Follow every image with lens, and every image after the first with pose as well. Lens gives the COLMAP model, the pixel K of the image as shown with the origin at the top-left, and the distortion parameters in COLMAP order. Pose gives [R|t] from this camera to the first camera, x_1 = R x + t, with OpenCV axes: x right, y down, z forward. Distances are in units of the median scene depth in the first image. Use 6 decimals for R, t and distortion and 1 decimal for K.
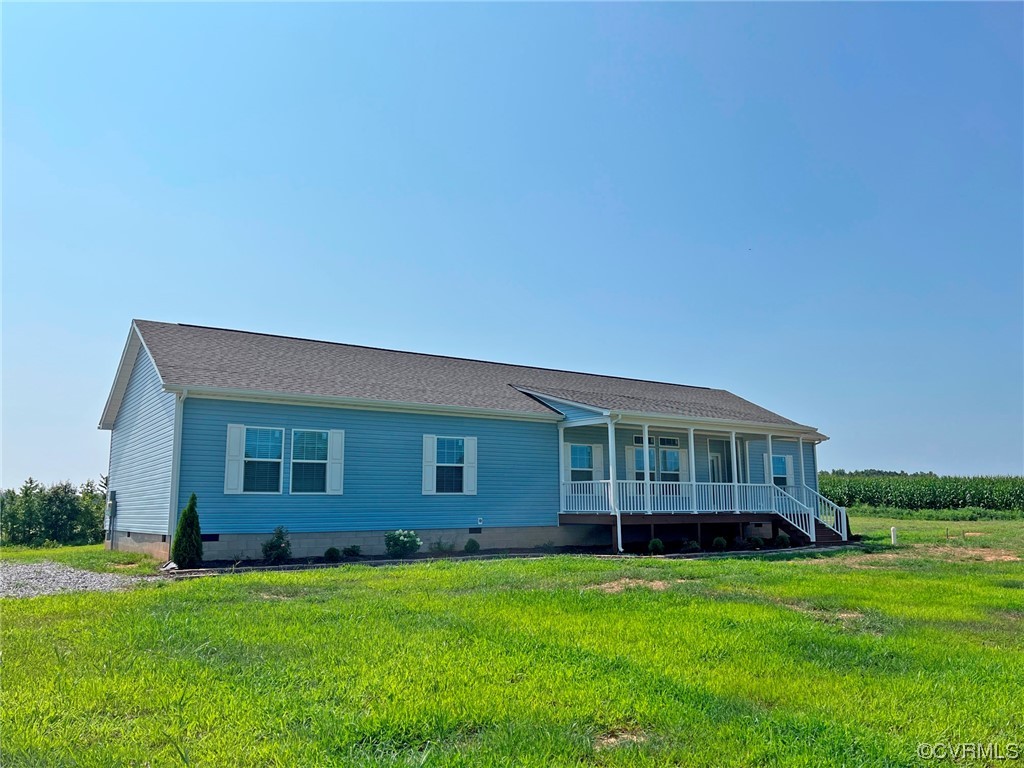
lens RADIAL K [[779.6, 0, 514.0], [0, 779.6, 385.7], [0, 0, 1]] dist [0.034353, -0.020275]
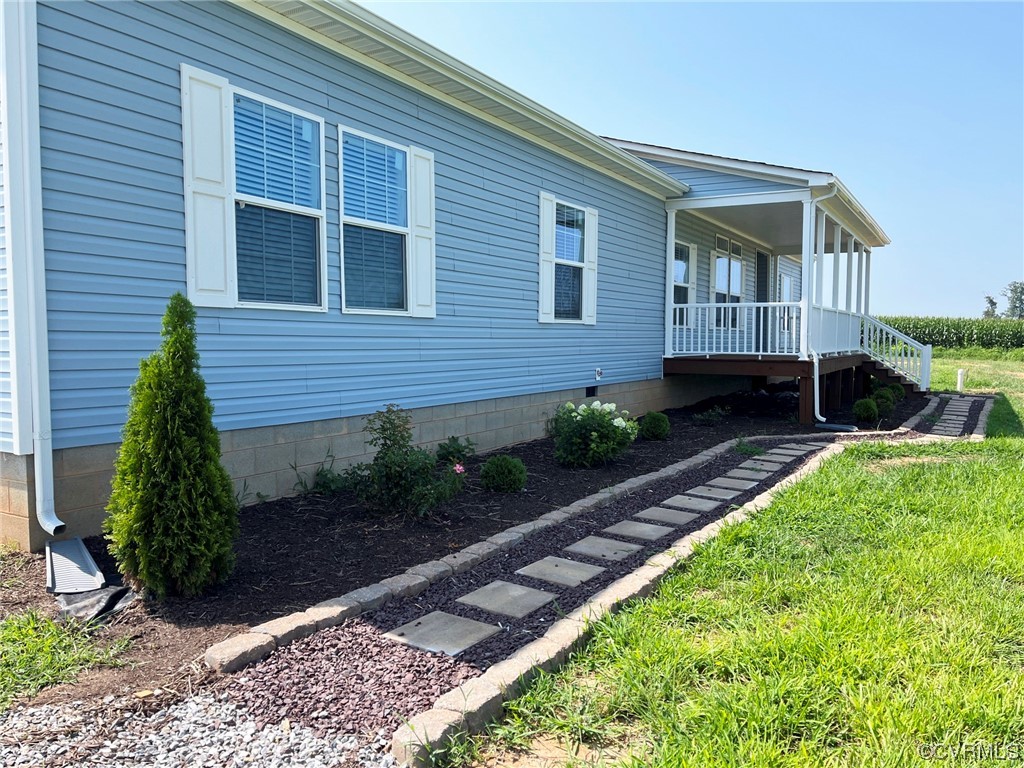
lens RADIAL K [[779.6, 0, 509.4], [0, 779.6, 385.2], [0, 0, 1]] dist [0.034353, -0.020275]
pose [[0.909537, -0.018448, 0.415213, -0.353634], [-0.068121, 0.978888, 0.192713, 0.094118], [-0.410002, -0.203564, 0.889078, 0.623219]]
